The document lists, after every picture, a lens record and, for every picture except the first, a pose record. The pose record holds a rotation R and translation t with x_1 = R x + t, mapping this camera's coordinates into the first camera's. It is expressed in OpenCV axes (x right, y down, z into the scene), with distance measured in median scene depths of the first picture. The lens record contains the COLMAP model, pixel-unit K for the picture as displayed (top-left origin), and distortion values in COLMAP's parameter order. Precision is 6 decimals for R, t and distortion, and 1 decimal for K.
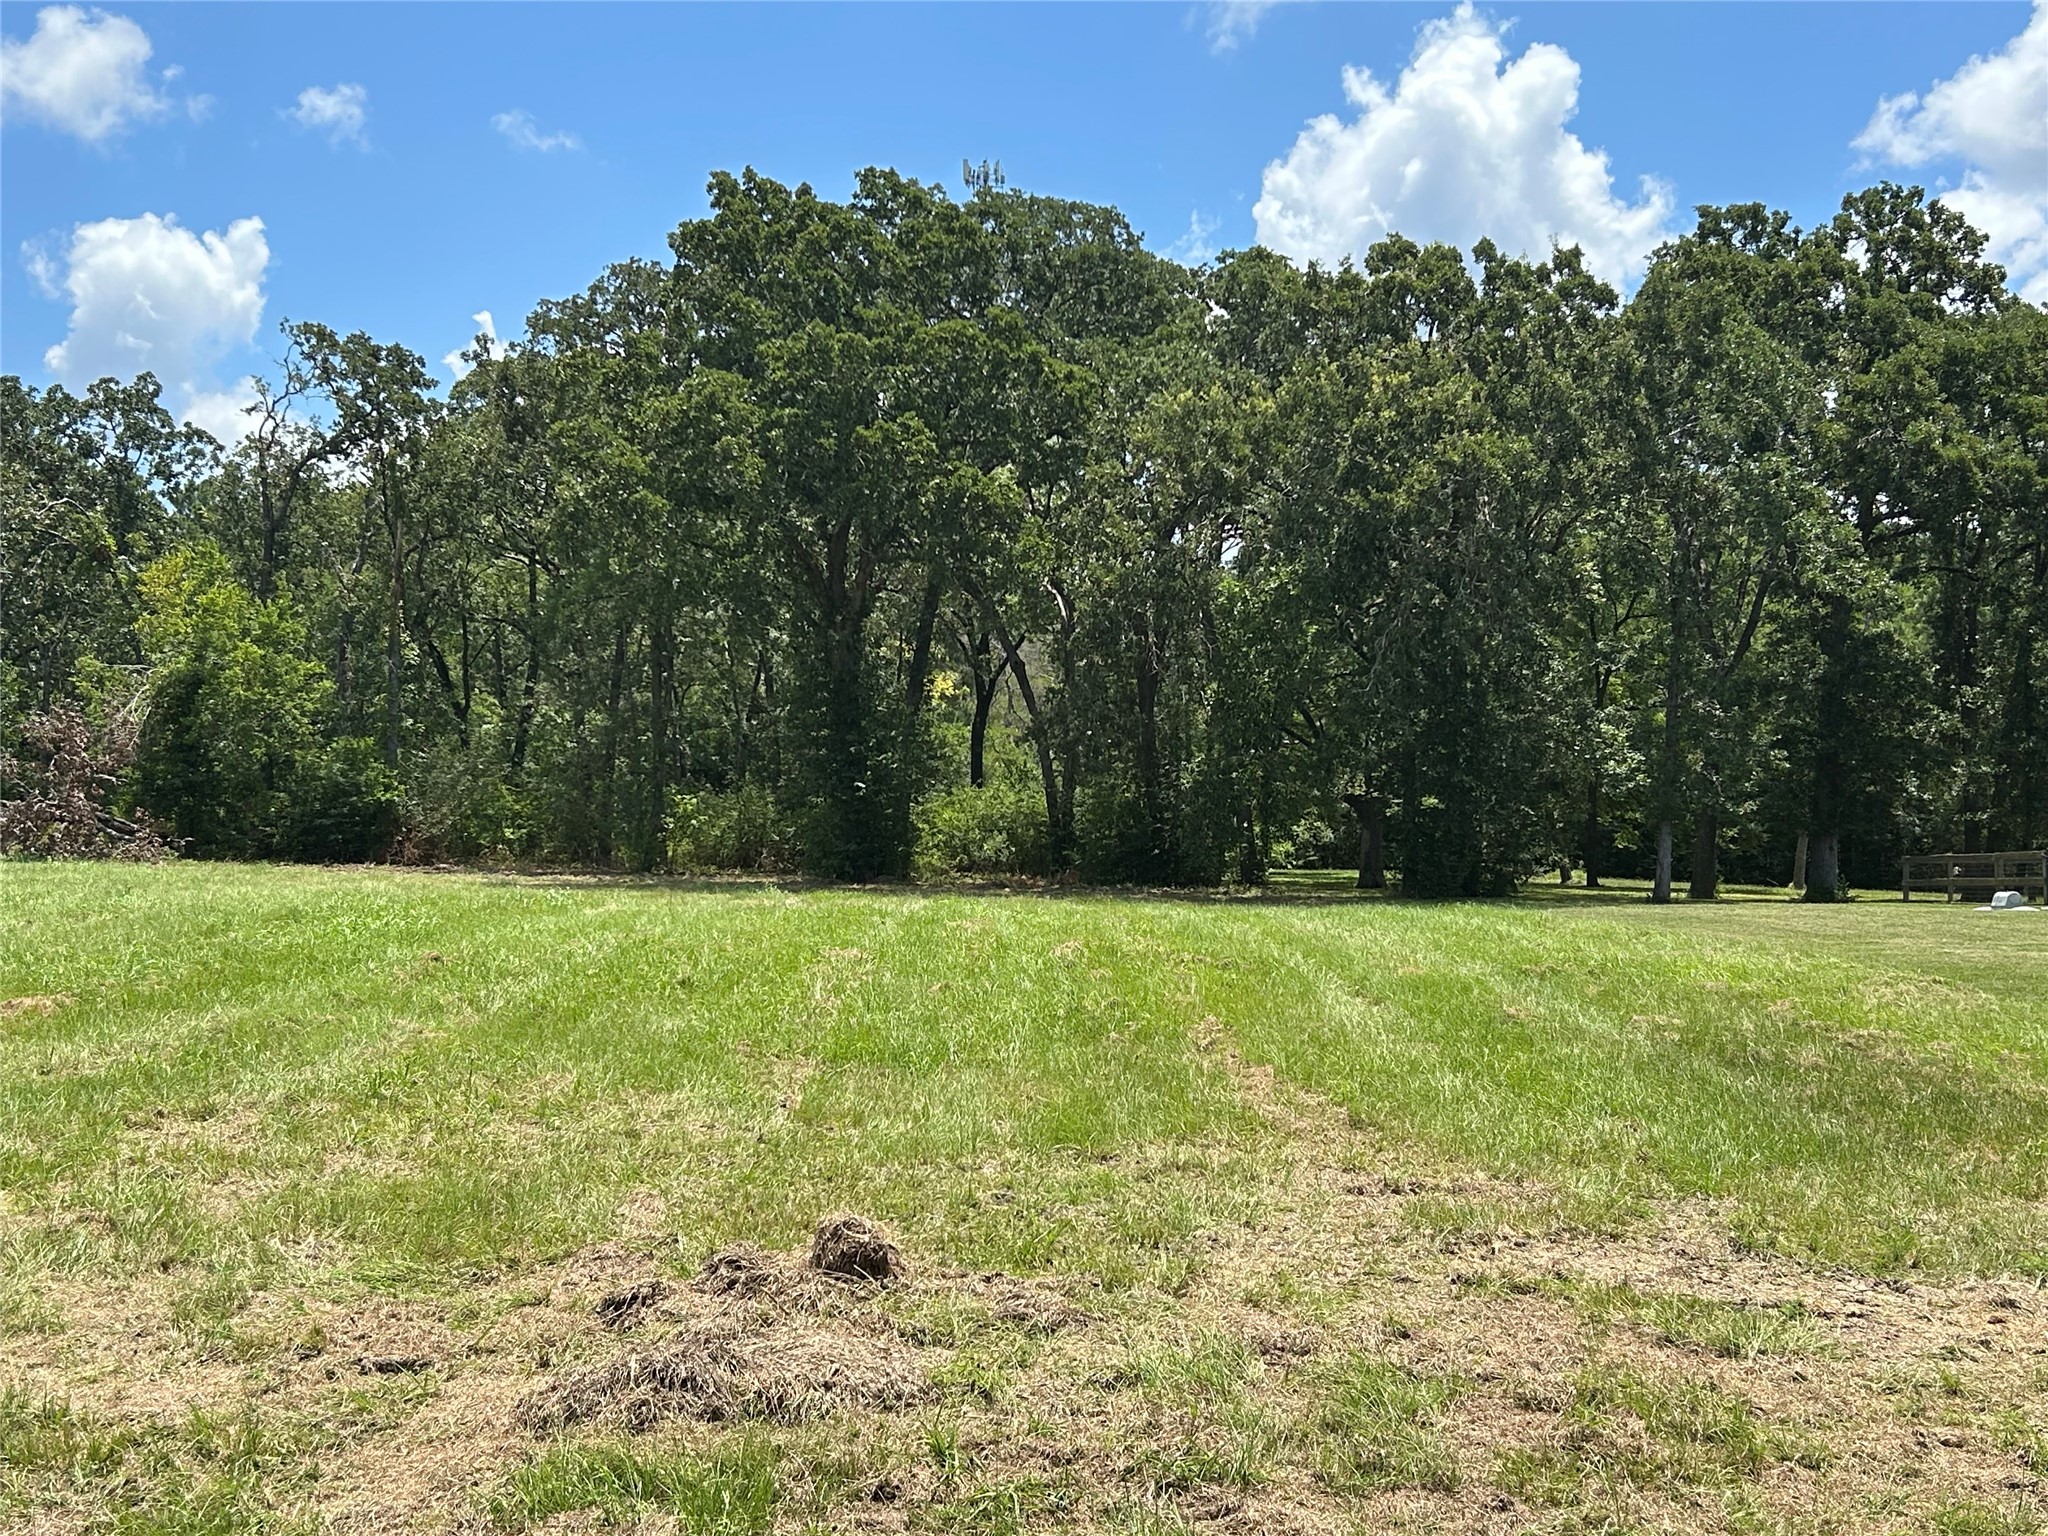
lens RADIAL K [[2426.0, 0, 1024.0], [0, 2426.0, 768.0], [0, 0, 1]] dist [0.163176, -0.540800]
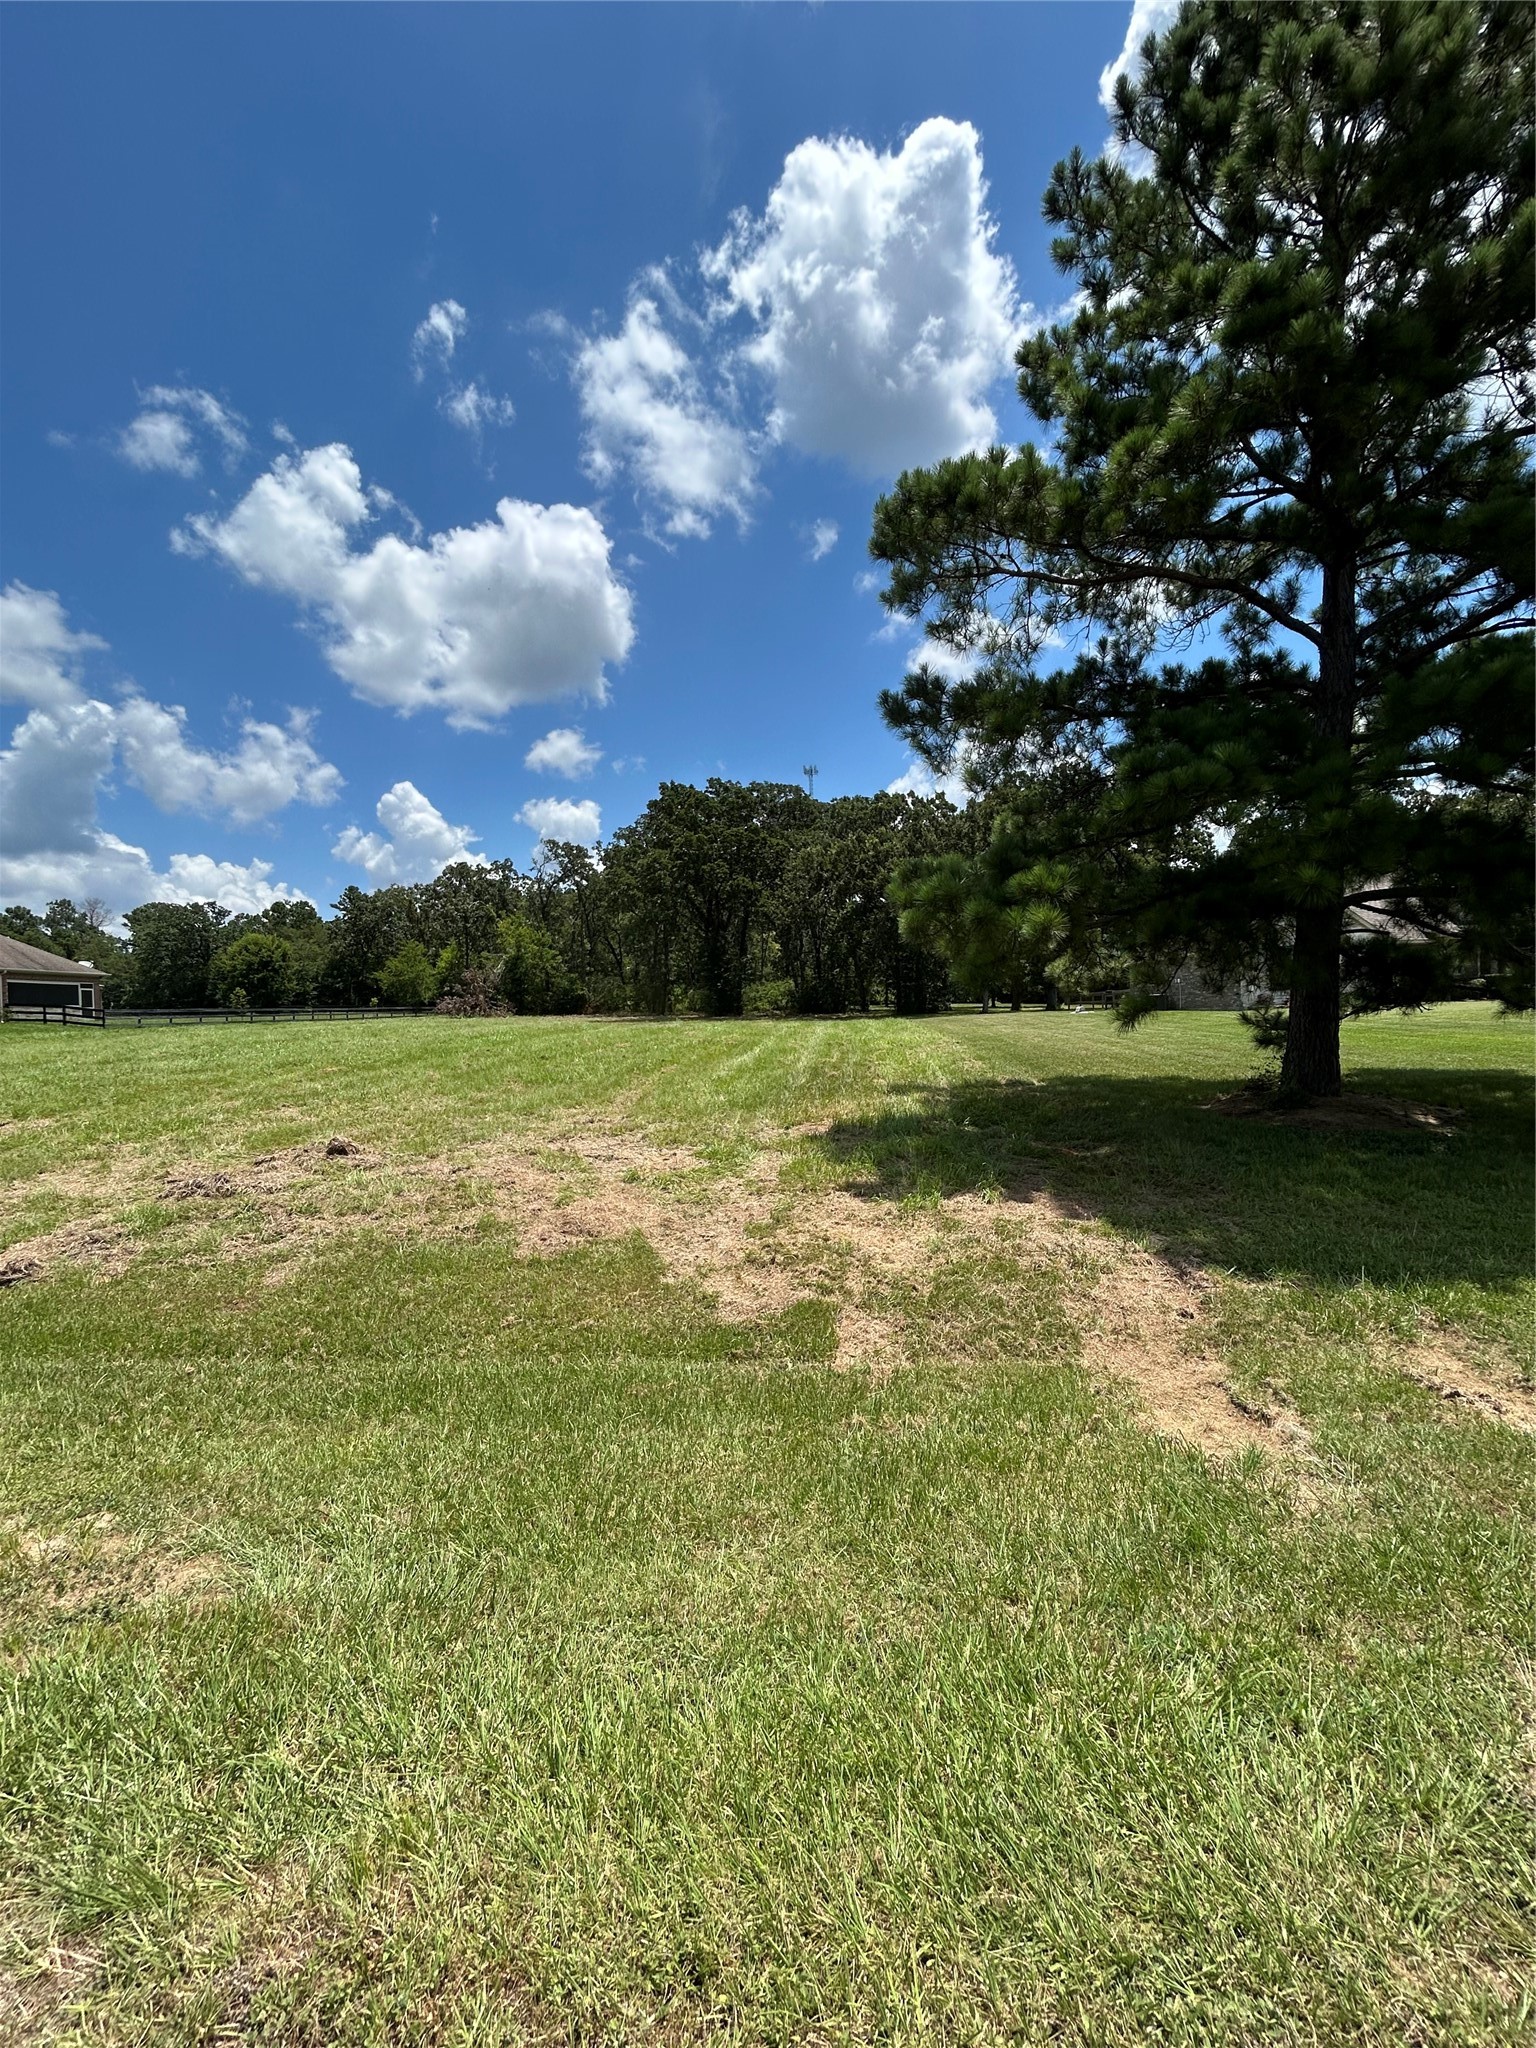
lens RADIAL K [[821.6, 0, 768.0], [0, 821.6, 1024.0], [0, 0, 1]] dist [-0.000133, -0.000190]
pose [[0.994039, -0.033206, -0.103845, 0.093070], [0.039607, 0.997400, 0.060198, -0.002616], [0.101576, -0.063952, 0.992770, -0.008526]]
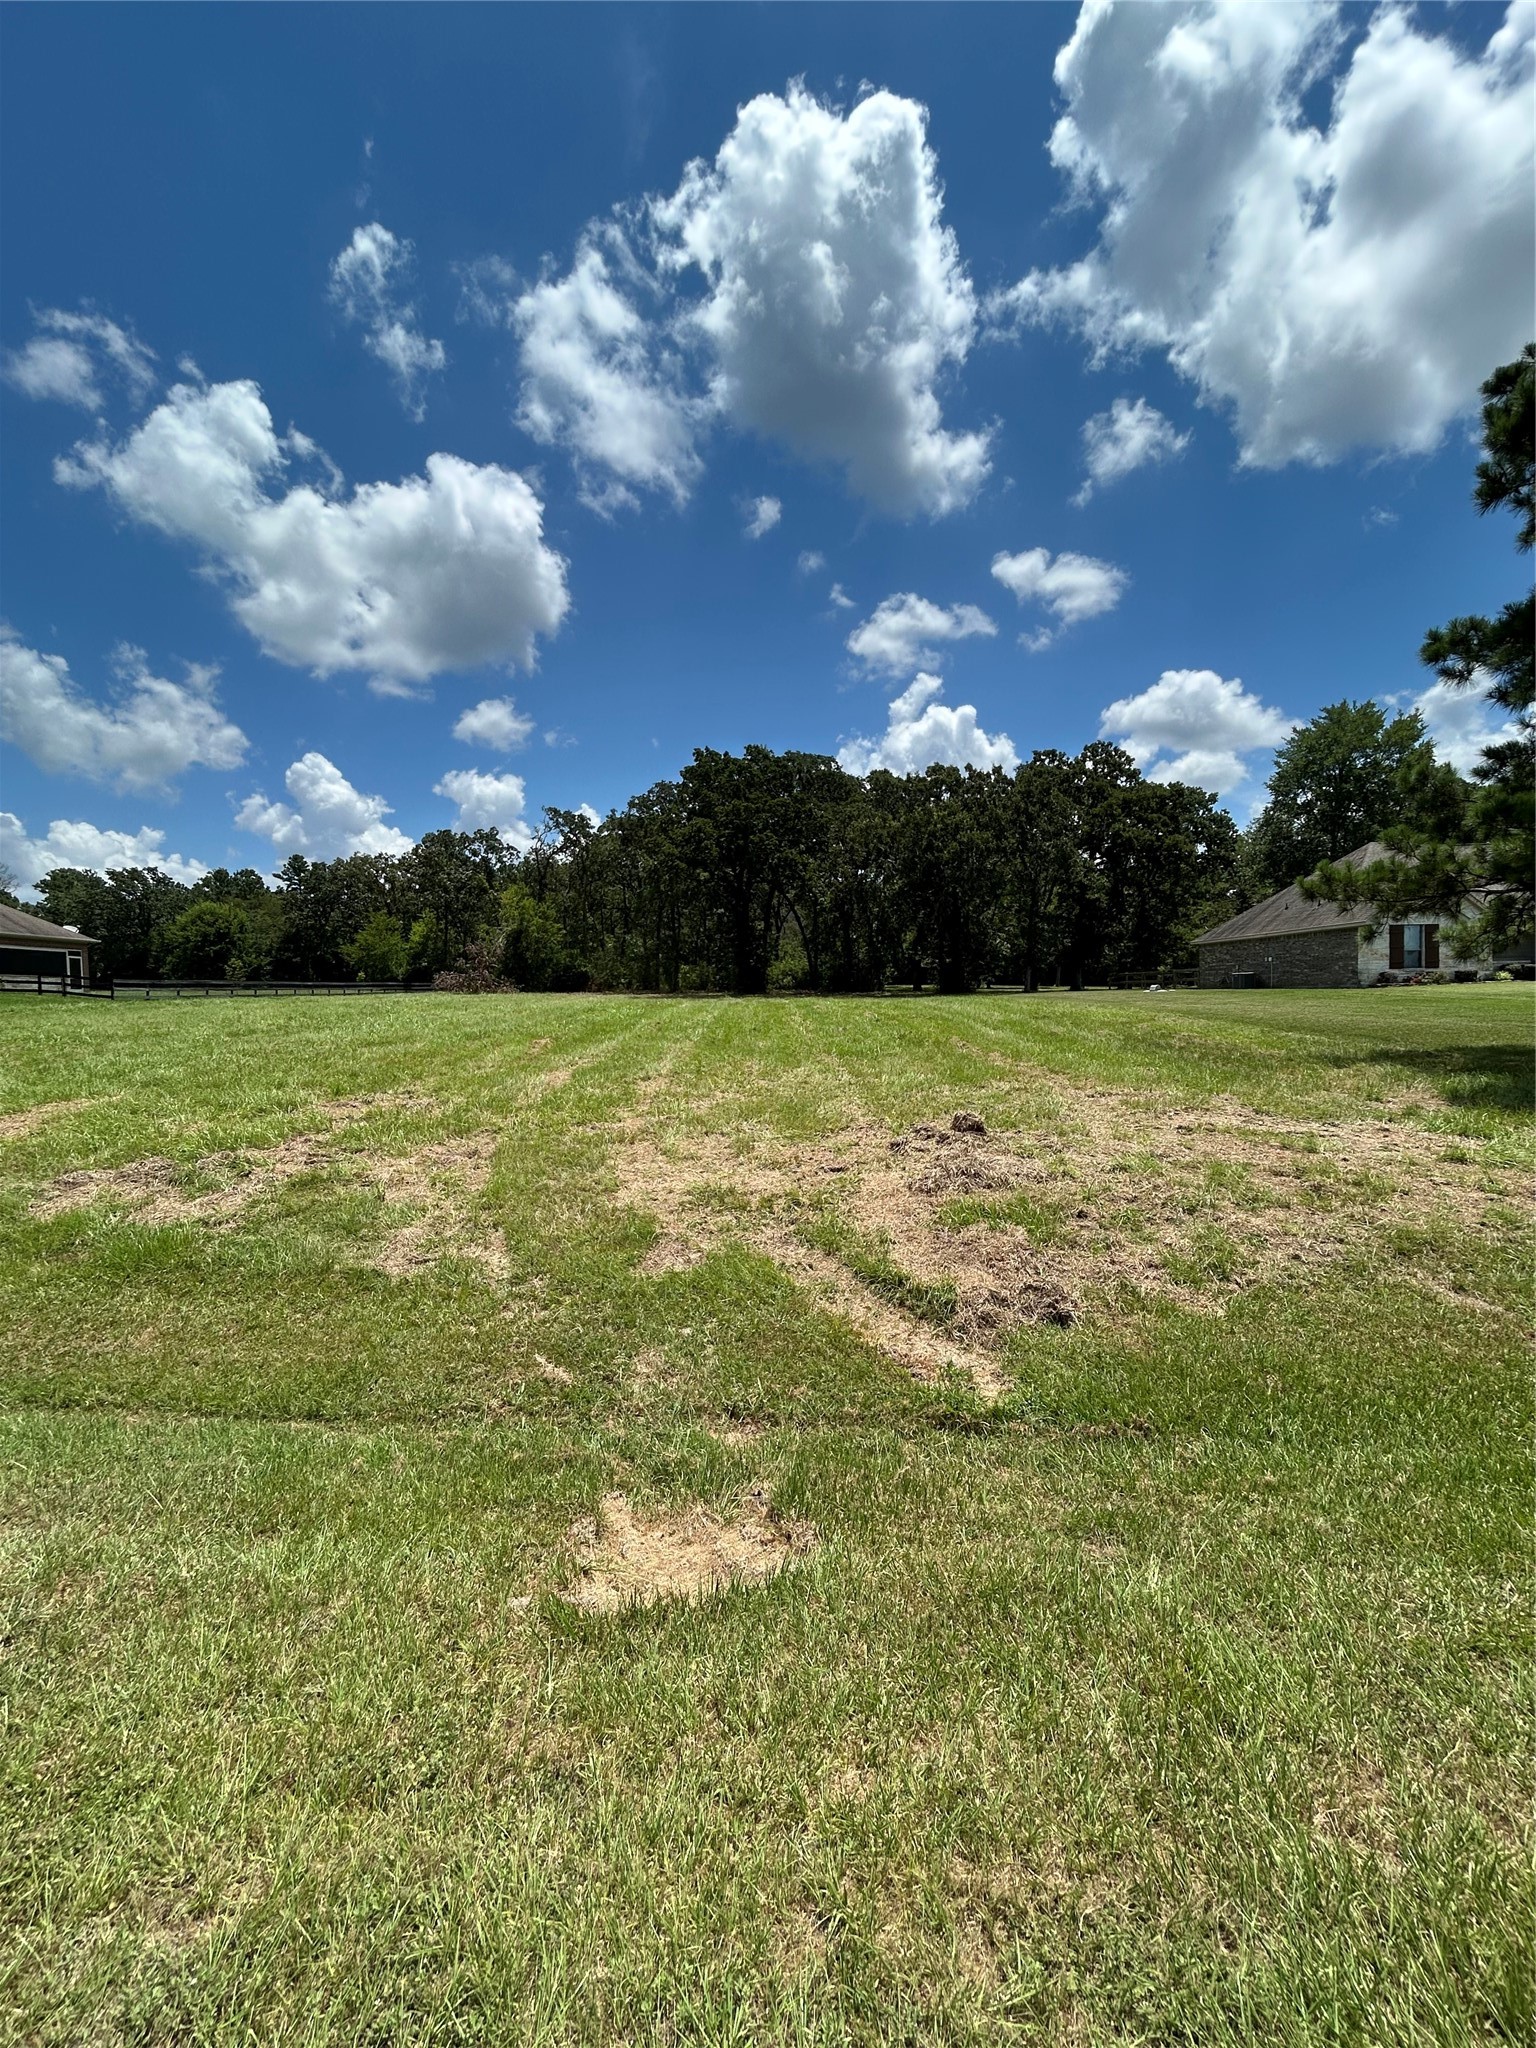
lens RADIAL K [[815.5, 0, 768.0], [0, 815.5, 1024.0], [0, 0, 1]] dist [0.000966, 0.000296]
pose [[0.999569, -0.028895, -0.005096, -0.042353], [0.029223, 0.995961, 0.084895, 0.000500], [0.002623, -0.085007, 0.996377, 0.015941]]
